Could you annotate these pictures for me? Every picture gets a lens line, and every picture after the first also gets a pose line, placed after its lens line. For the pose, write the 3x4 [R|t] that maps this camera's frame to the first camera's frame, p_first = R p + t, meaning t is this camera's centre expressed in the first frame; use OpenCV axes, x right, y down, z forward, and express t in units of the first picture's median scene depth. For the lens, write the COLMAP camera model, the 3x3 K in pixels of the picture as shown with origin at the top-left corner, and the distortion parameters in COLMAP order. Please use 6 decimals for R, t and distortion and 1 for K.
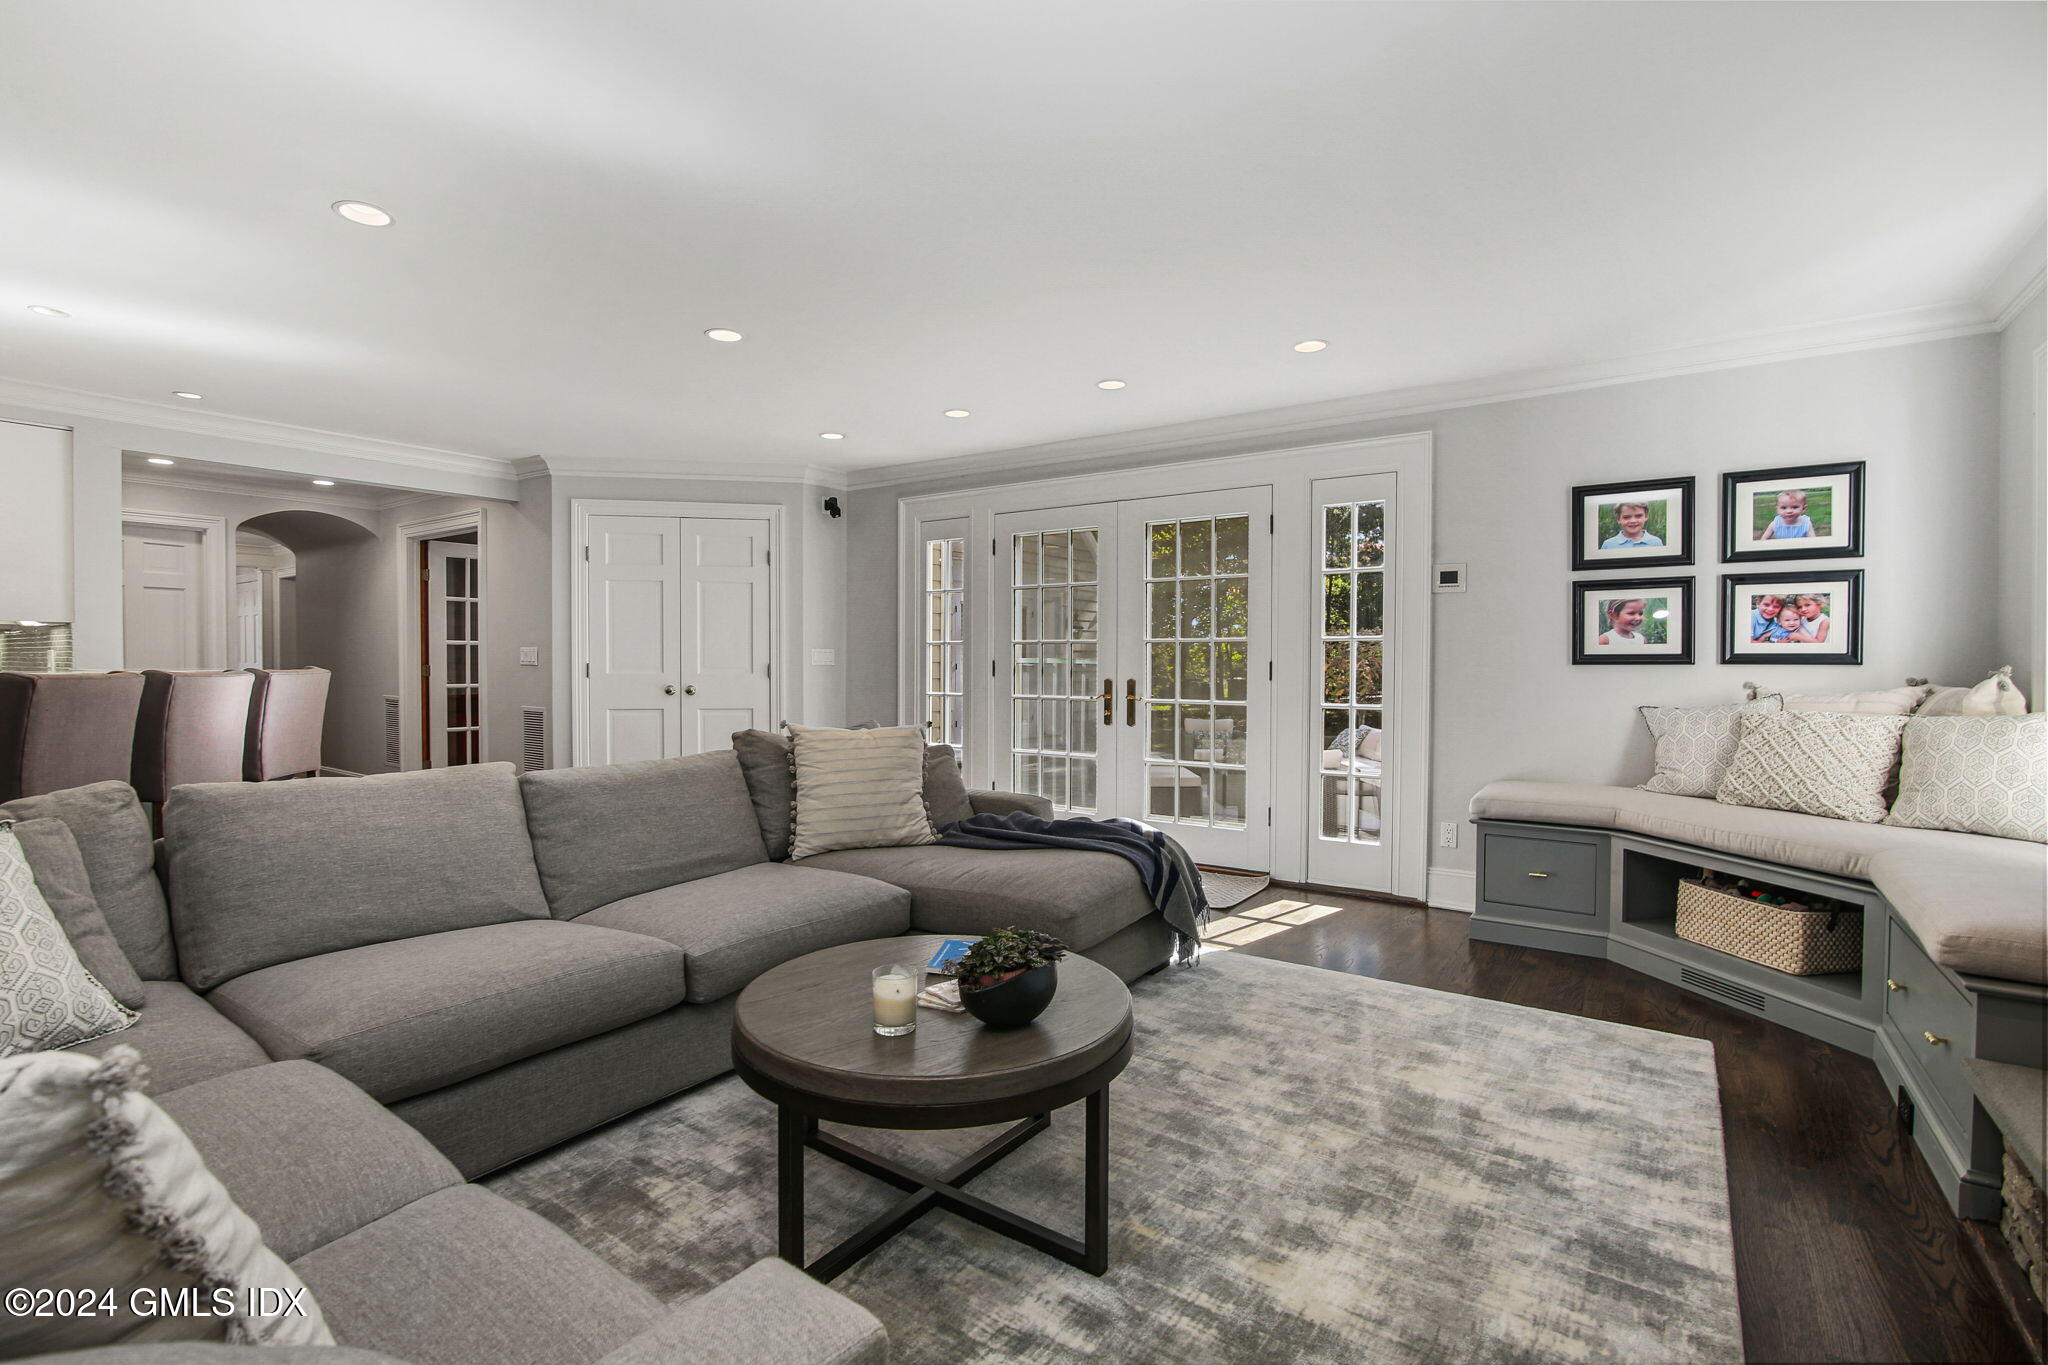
lens RADIAL K [[948.6, 0, 1014.9], [0, 948.6, 677.3], [0, 0, 1]] dist [-0.017261, 0.000267]
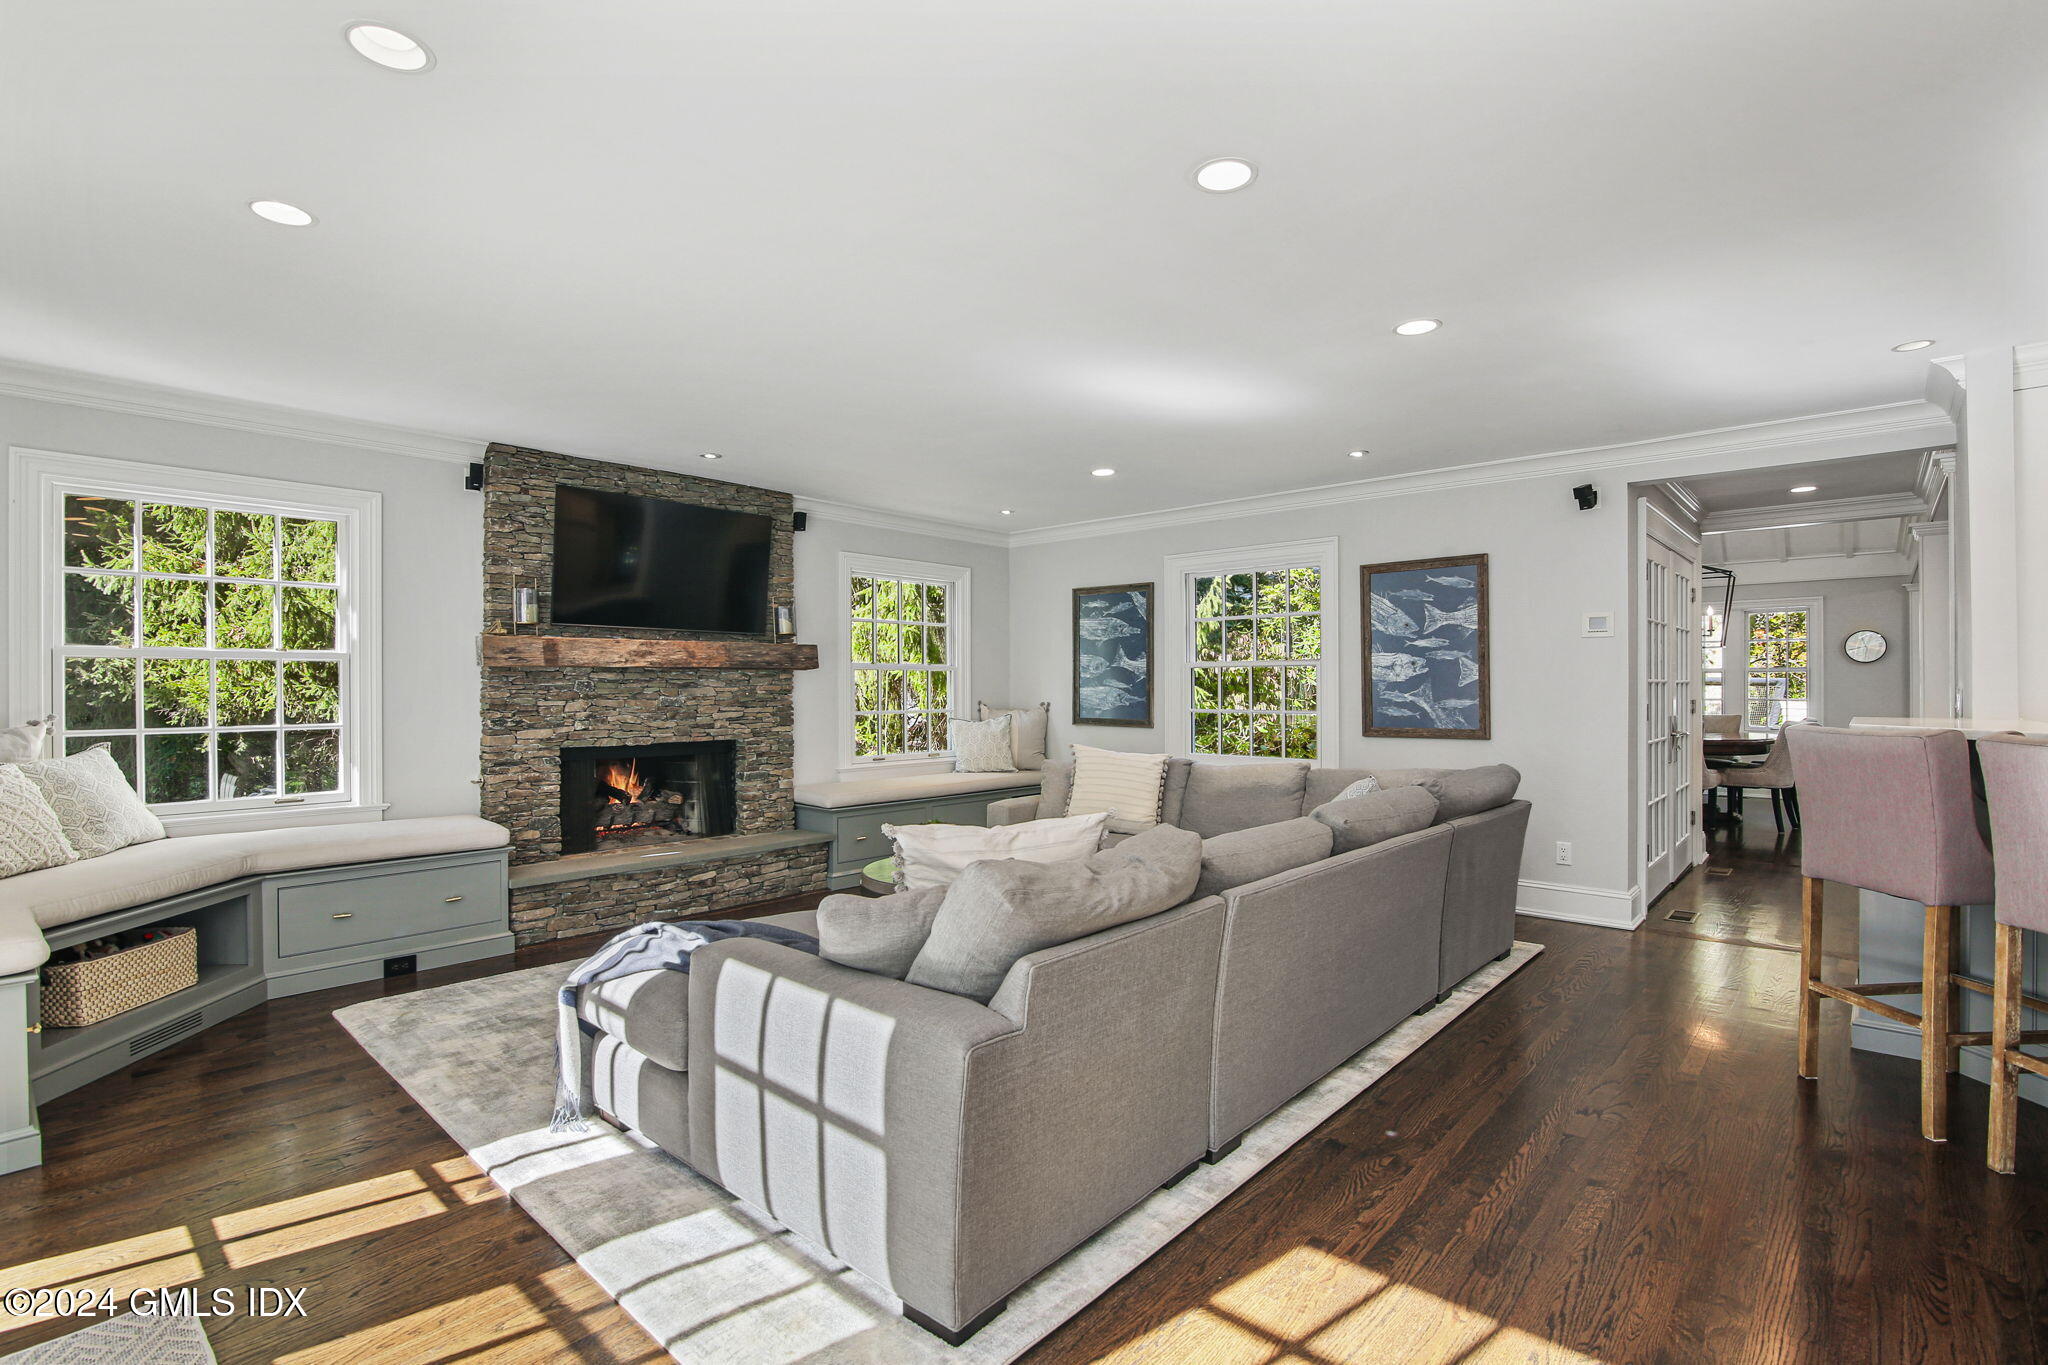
lens RADIAL K [[948.6, 0, 1024.9], [0, 948.6, 683.7], [0, 0, 1]] dist [-0.017261, 0.000267]
pose [[-0.992869, 0.002889, 0.119177, -0.254961], [0.005142, 0.999814, 0.018608, -0.053442], [-0.119101, 0.019088, -0.992699, 1.640201]]
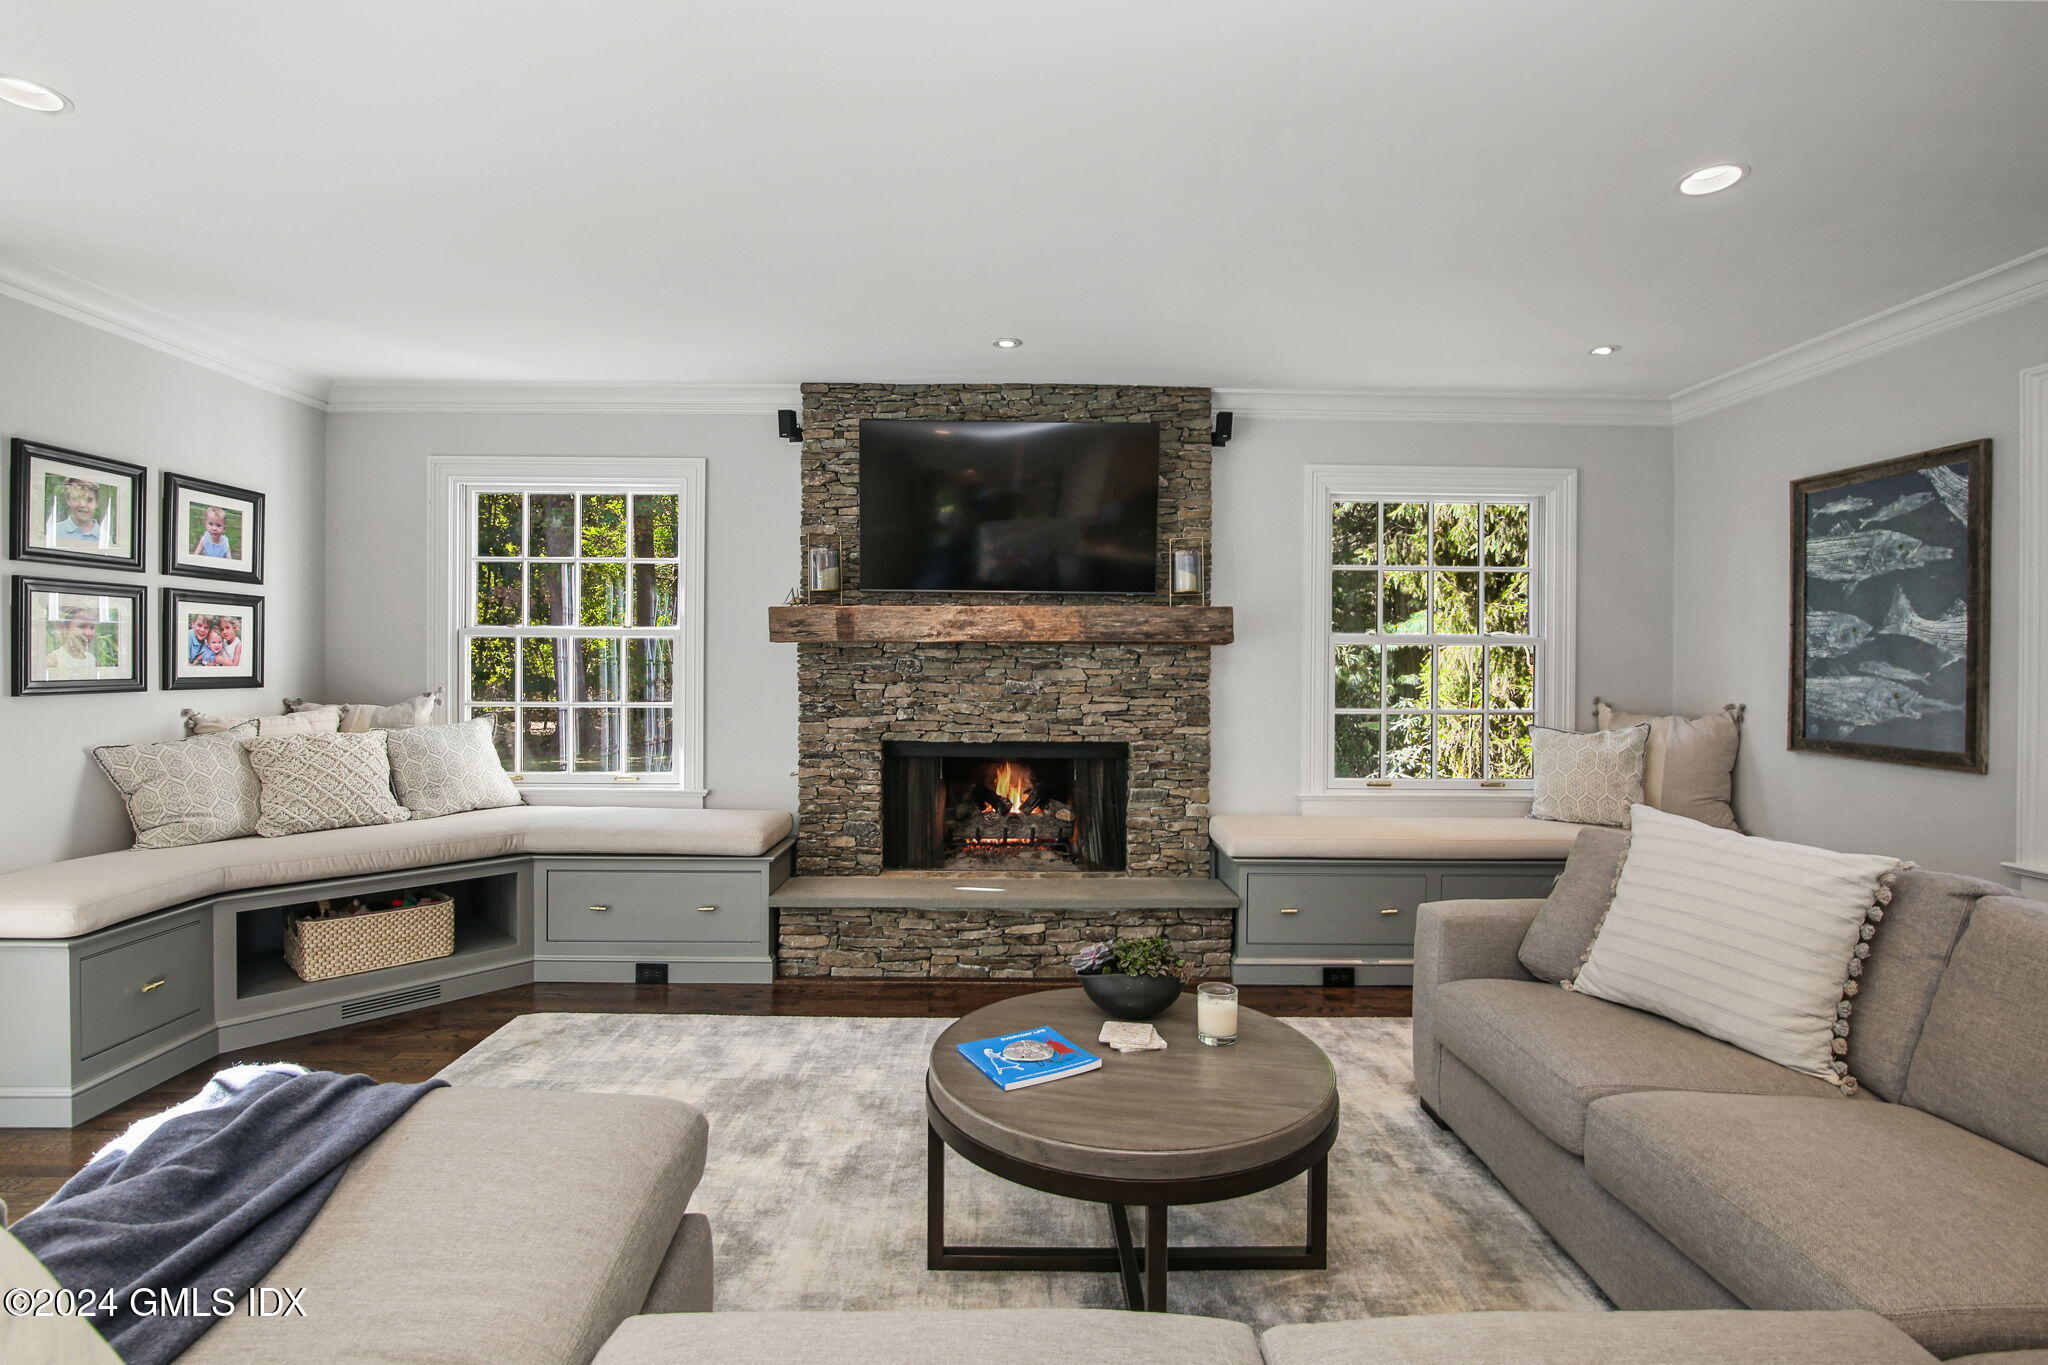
lens RADIAL K [[948.6, 0, 1029.7], [0, 948.6, 665.1], [0, 0, 1]] dist [-0.017261, 0.000267]
pose [[-0.590211, -0.005250, 0.807232, -0.439540], [0.010115, 0.999852, 0.013899, -0.042952], [-0.807185, 0.016369, -0.590071, 0.900313]]
